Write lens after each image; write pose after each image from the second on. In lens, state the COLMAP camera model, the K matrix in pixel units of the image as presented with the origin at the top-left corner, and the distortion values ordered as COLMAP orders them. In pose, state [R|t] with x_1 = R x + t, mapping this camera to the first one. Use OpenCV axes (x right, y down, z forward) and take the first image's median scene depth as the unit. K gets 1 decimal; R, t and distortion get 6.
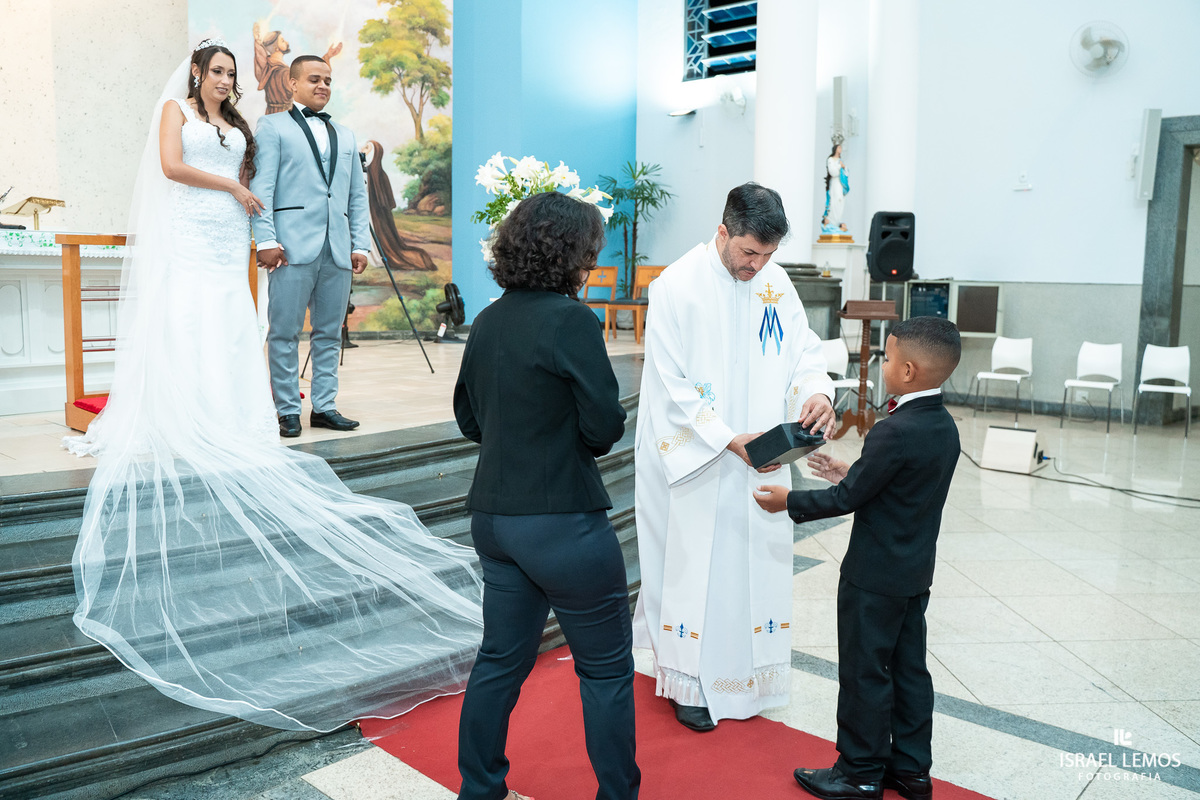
lens RADIAL K [[974.5, 0, 603.6], [0, 974.5, 399.9], [0, 0, 1]] dist [-0.117838, 0.090014]
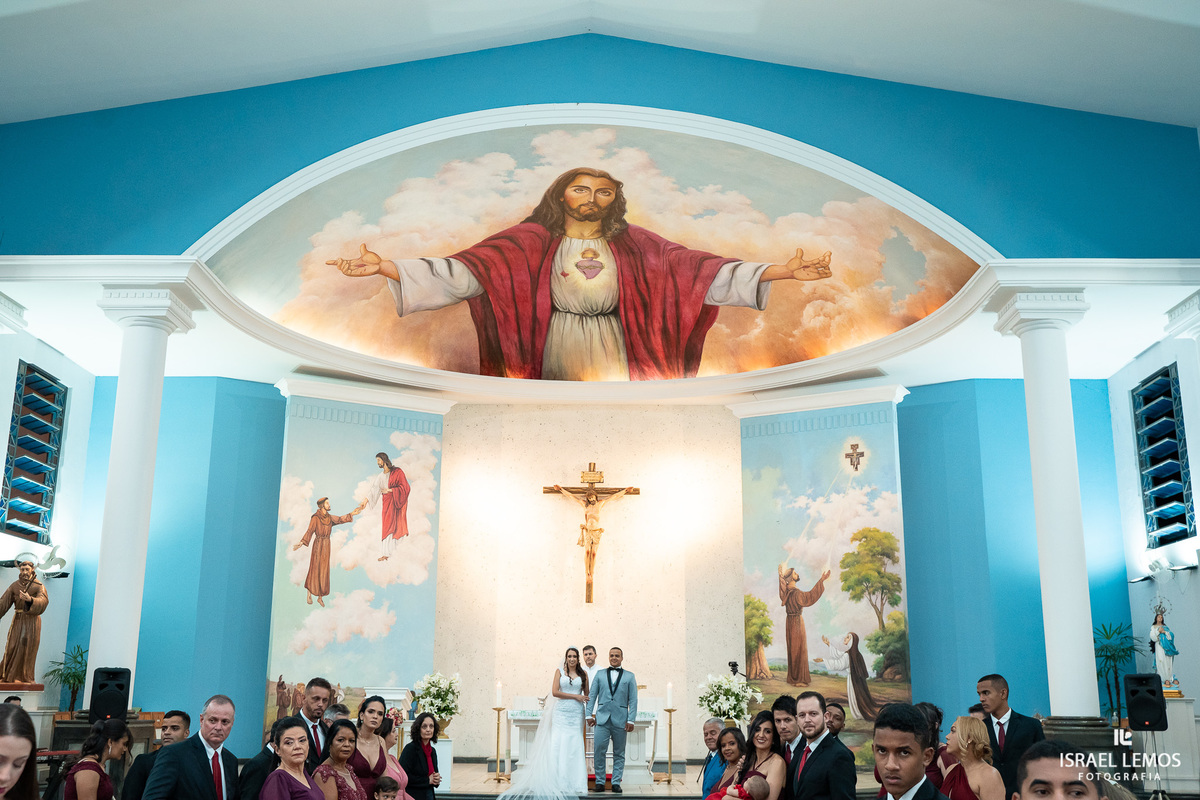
lens RADIAL K [[1211.6, 0, 598.0], [0, 1211.6, 398.6], [0, 0, 1]] dist [-0.038630, 0.000000]
pose [[0.658136, -0.196601, -0.726777, 0.973451], [-0.090407, 0.937684, -0.335522, 0.057223], [0.747451, 0.286525, 0.599350, -0.545207]]
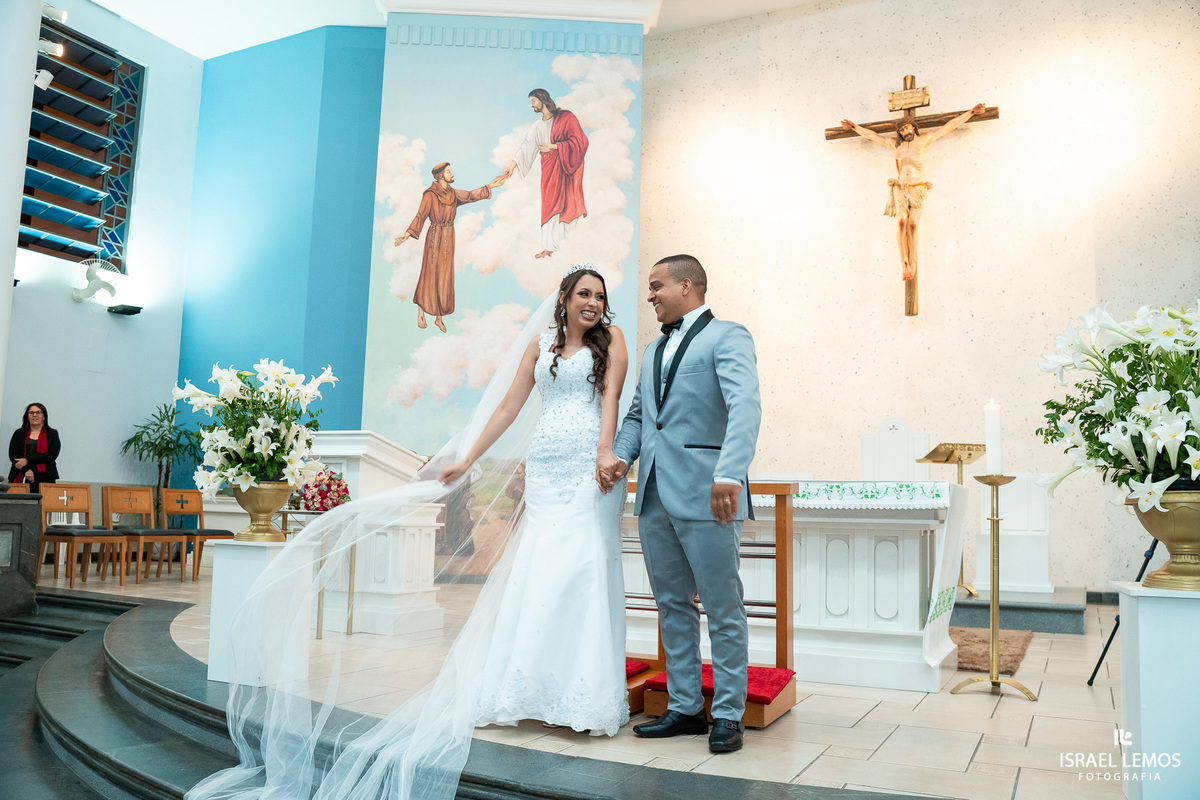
lens RADIAL K [[974.5, 0, 596.1], [0, 974.5, 401.1], [0, 0, 1]] dist [-0.117838, 0.090014]
pose [[0.255973, -0.115701, -0.959735, 0.165334], [-0.141640, 0.977608, -0.155633, -0.043244], [0.956251, 0.175775, 0.233853, 0.322727]]
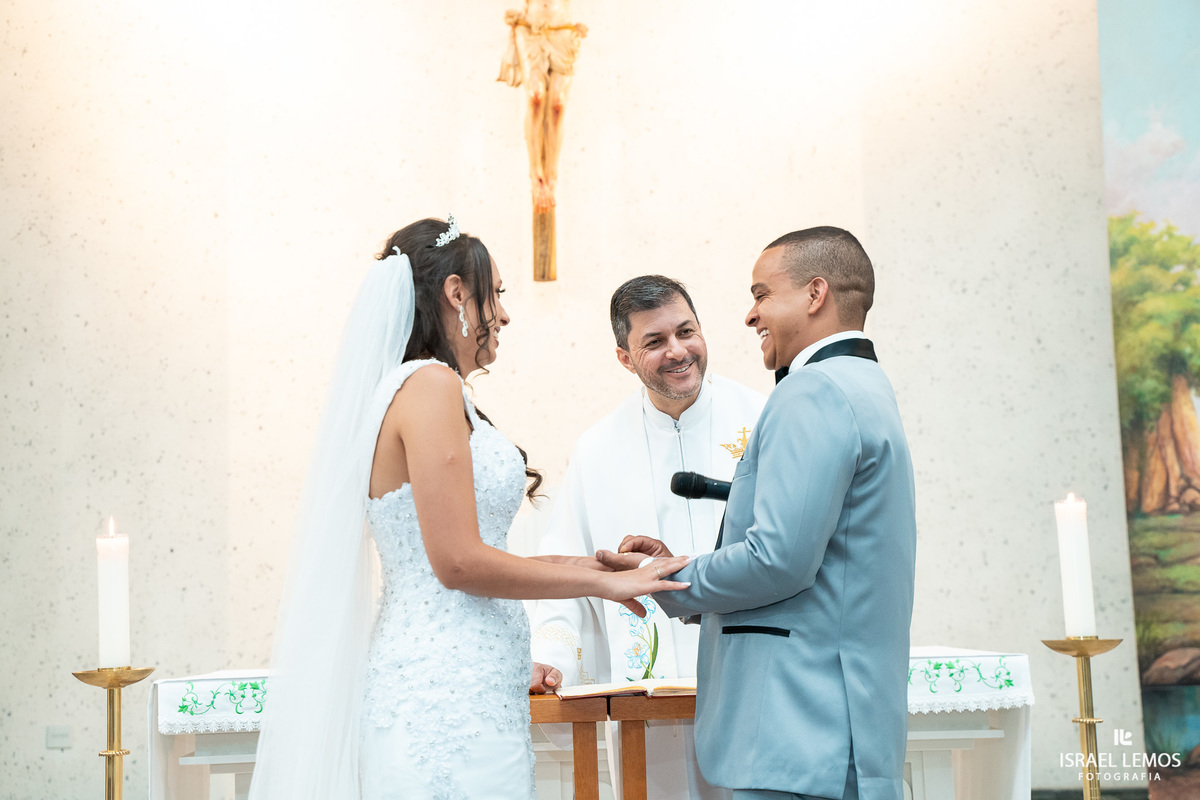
lens RADIAL K [[1916.9, 0, 598.9], [0, 1916.9, 391.8], [0, 0, 1]] dist [0.190366, 0.000000]
pose [[0.691078, -0.120025, -0.712745, 0.053699], [-0.049059, 0.976052, -0.211933, -0.055822], [0.721114, 0.181429, 0.668639, 0.198404]]
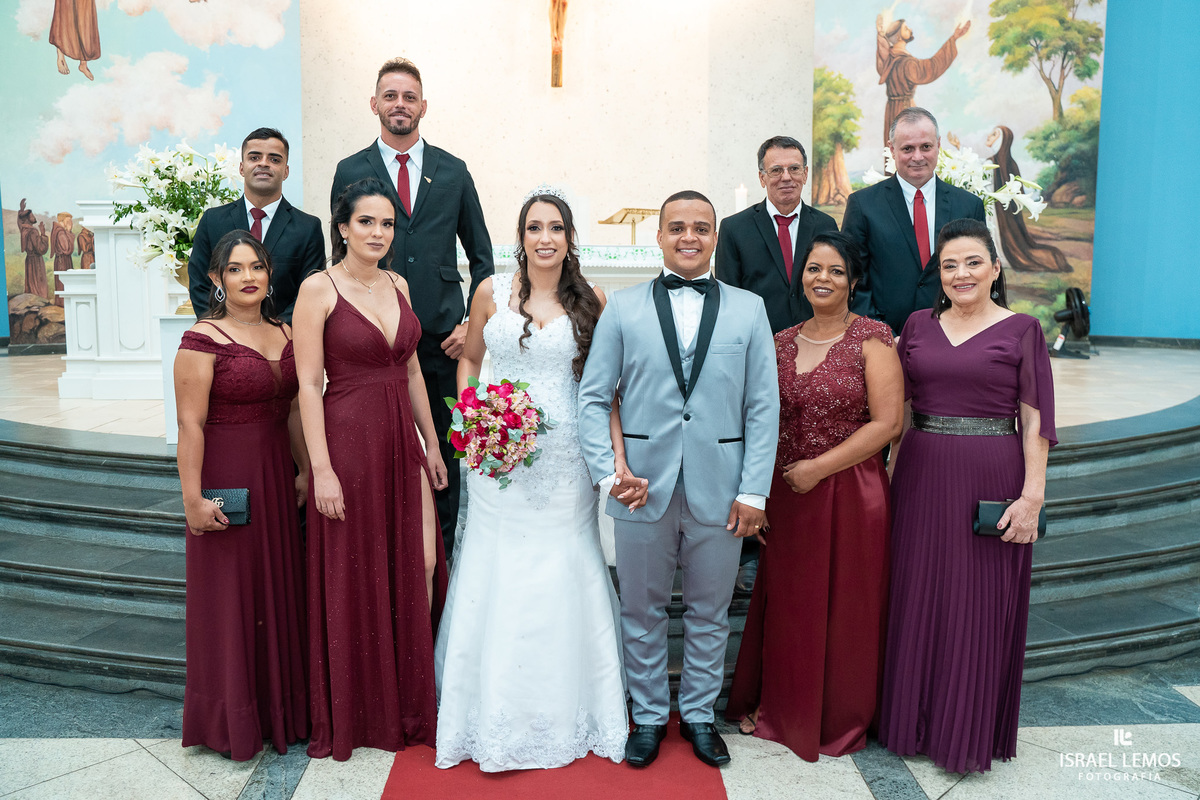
lens RADIAL K [[1012.5, 0, 600.9], [0, 1012.5, 400.2], [0, 0, 1]] dist [-0.103300, 0.087304]
pose [[0.695554, 0.082272, -0.713748, 0.186347], [-0.081071, 0.996065, 0.035809, -0.020090], [0.713885, 0.032957, 0.699487, 0.103472]]
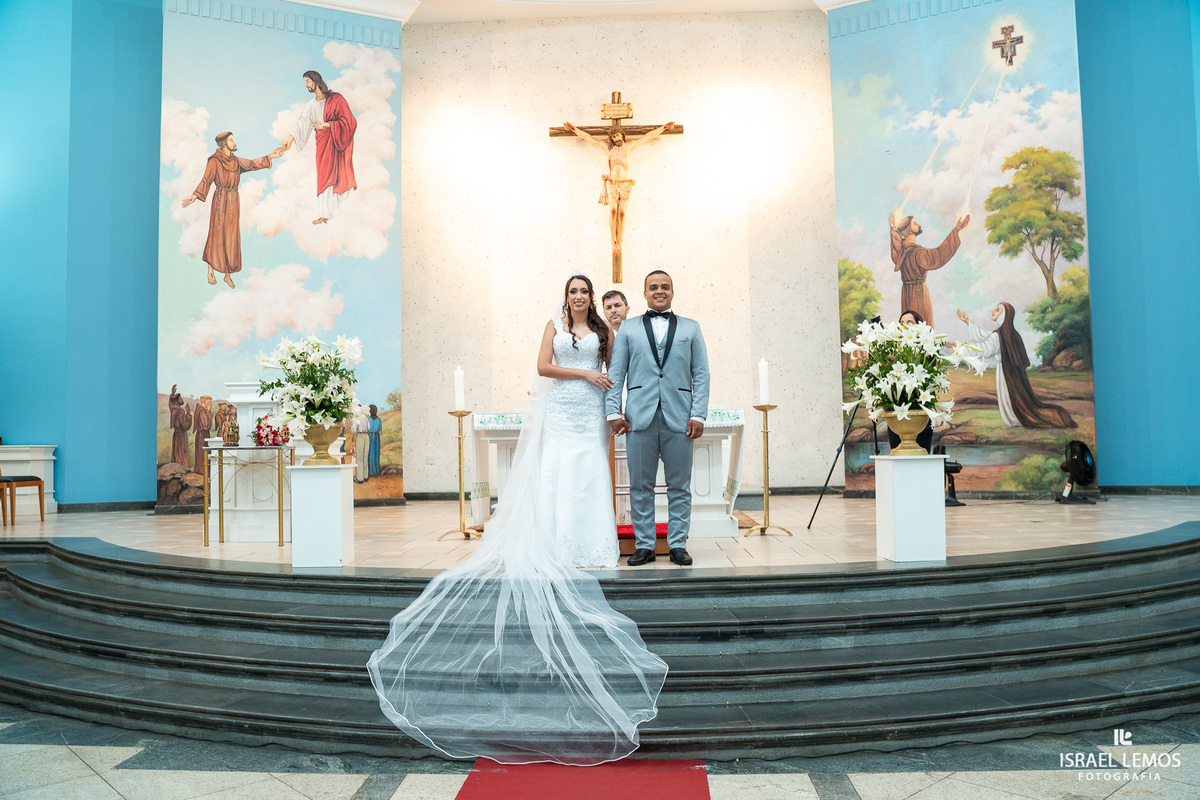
lens RADIAL K [[974.5, 0, 597.4], [0, 974.5, 405.1], [0, 0, 1]] dist [-0.117838, 0.090014]
pose [[0.632133, -0.058632, -0.772638, 0.273097], [-0.069542, 0.988816, -0.131933, 0.000562], [0.771733, 0.137130, 0.620986, 0.058309]]
